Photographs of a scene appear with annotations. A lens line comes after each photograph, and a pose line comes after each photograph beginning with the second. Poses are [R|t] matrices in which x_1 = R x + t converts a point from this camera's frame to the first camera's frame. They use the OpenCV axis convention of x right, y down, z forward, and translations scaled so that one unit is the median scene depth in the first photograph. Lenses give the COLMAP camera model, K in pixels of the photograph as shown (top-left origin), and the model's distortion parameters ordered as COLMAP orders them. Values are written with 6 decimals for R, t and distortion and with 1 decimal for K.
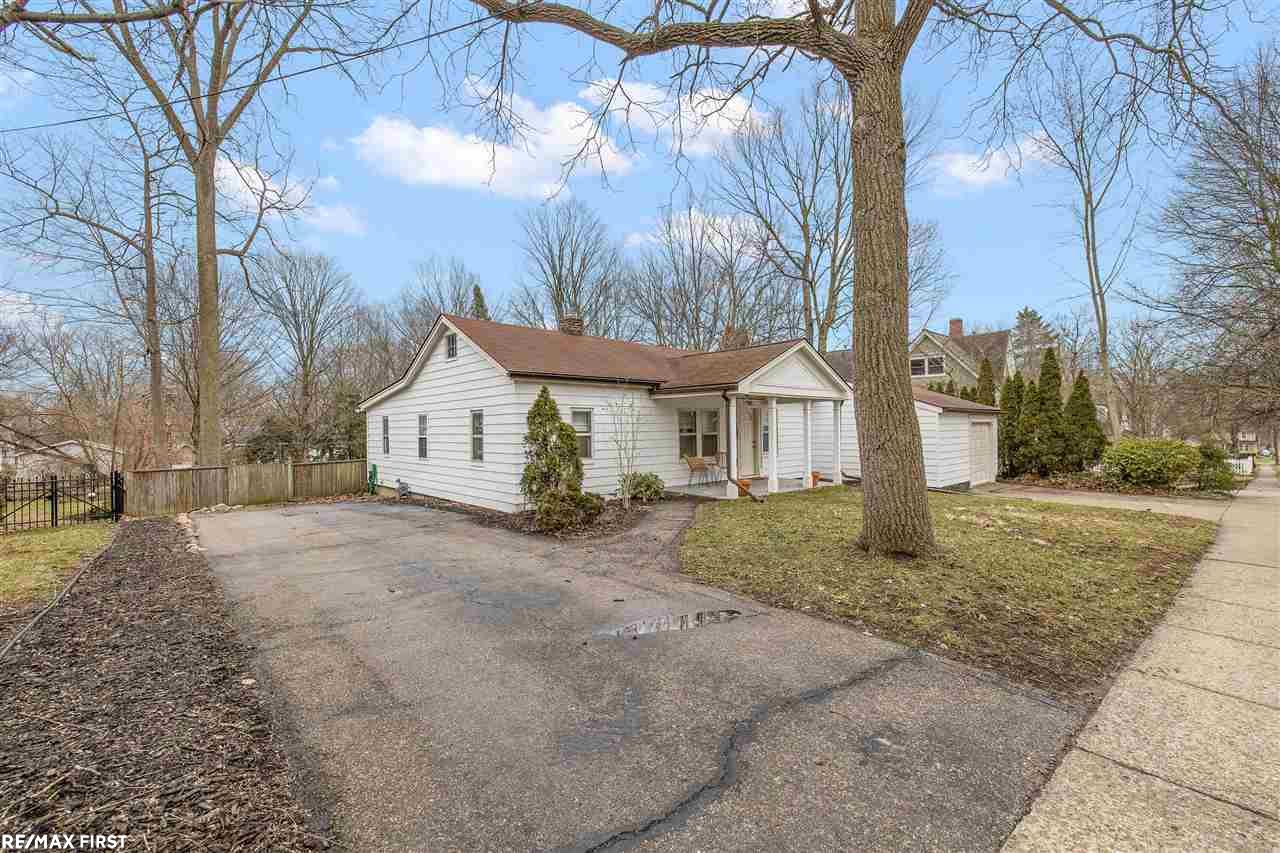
lens RADIAL K [[536.7, 0, 640.0], [0, 536.7, 426.5], [0, 0, 1]] dist [0.001178, 0.000252]
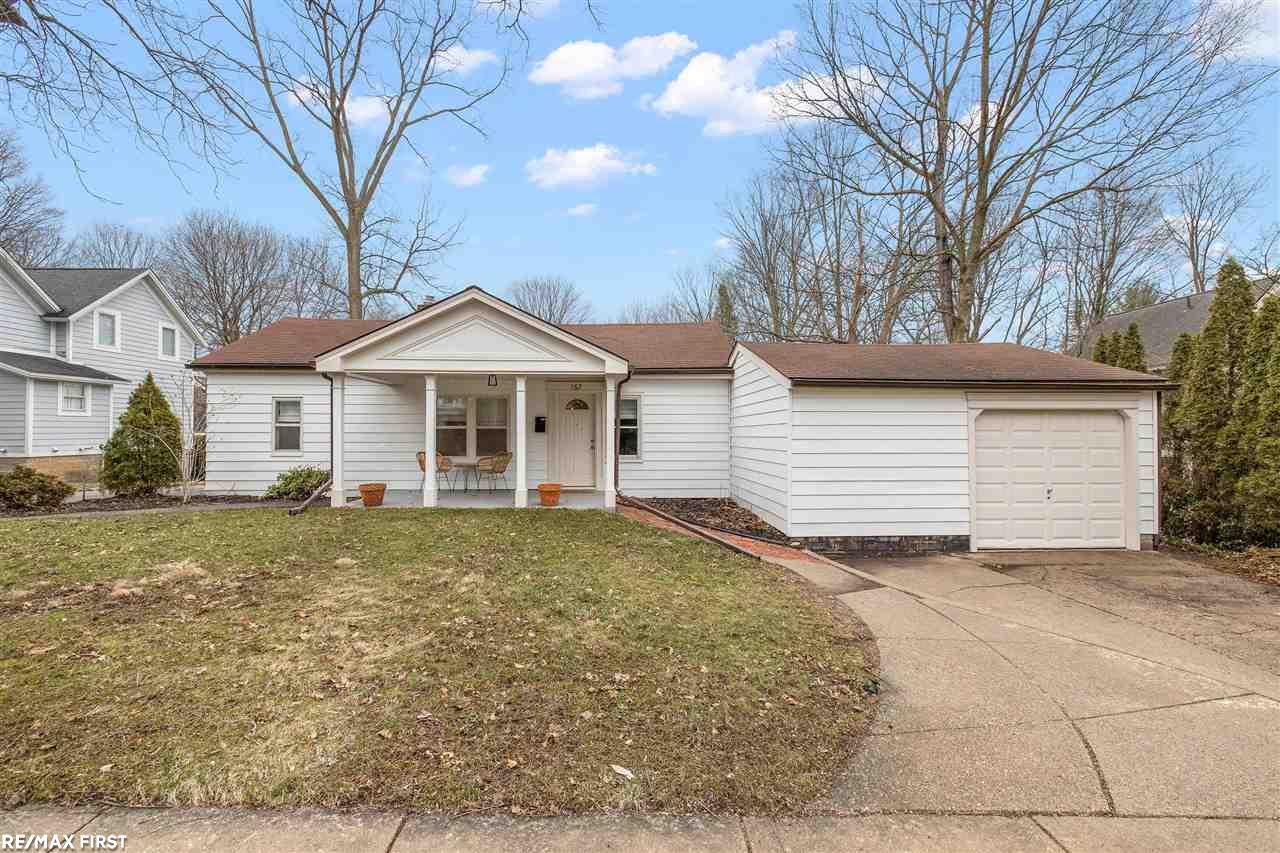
lens RADIAL K [[536.7, 0, 640.0], [0, 536.7, 426.5], [0, 0, 1]] dist [0.001178, 0.000252]
pose [[0.769130, 0.004022, -0.639080, 0.778918], [-0.007588, 0.999967, -0.002839, 0.012130], [0.639048, 0.007033, 0.769135, 0.522402]]
